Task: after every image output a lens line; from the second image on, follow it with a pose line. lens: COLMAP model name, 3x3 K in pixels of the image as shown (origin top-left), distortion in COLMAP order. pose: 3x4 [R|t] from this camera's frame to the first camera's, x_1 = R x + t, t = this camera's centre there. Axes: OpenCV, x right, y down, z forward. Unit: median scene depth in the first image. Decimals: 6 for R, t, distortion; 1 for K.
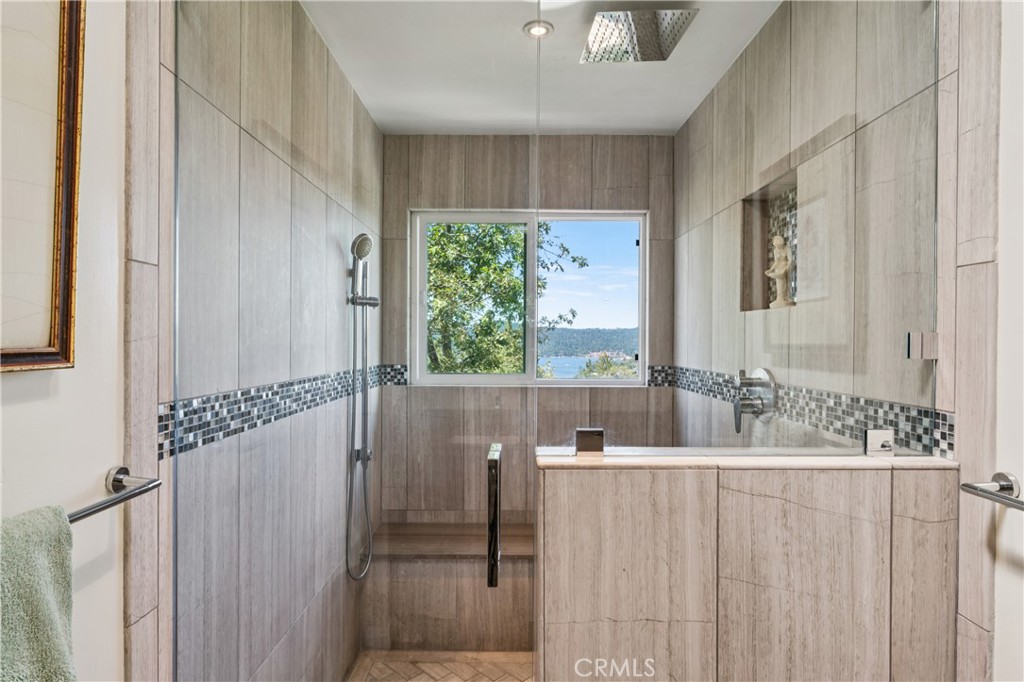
lens RADIAL K [[568.1, 0, 512.0], [0, 568.1, 341.0], [0, 0, 1]] dist [0.001565, 0.000123]
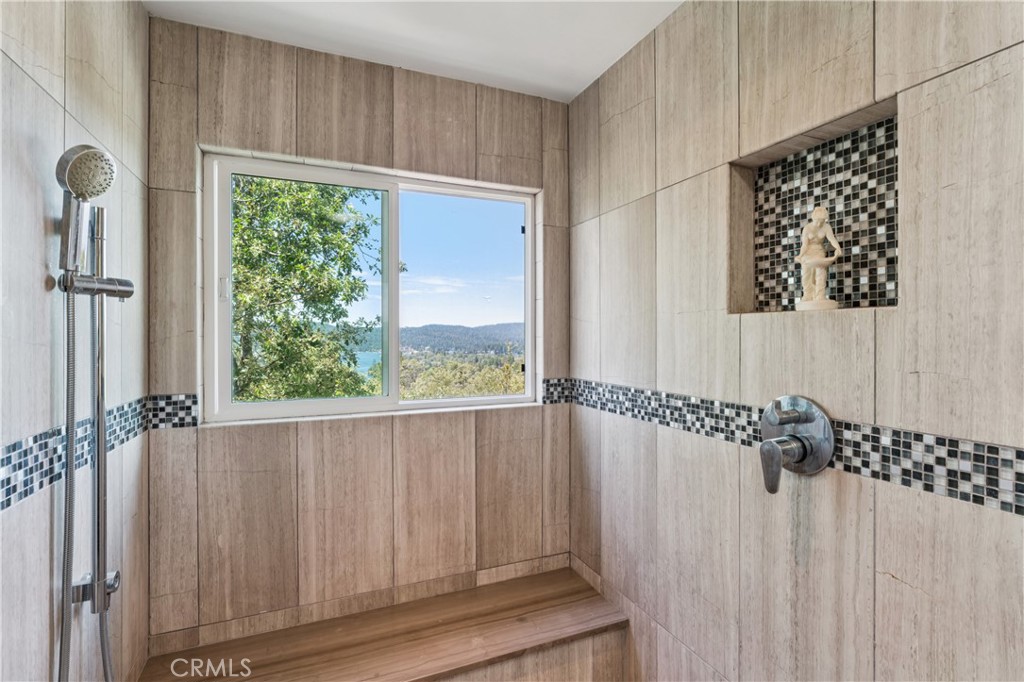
lens RADIAL K [[477.1, 0, 511.5], [0, 477.1, 336.2], [0, 0, 1]] dist [-0.006077, -0.000417]
pose [[0.922470, -0.007603, 0.385994, -0.067320], [0.009306, 0.999953, -0.002543, -0.016951], [-0.385957, 0.005938, 0.922498, 0.384968]]
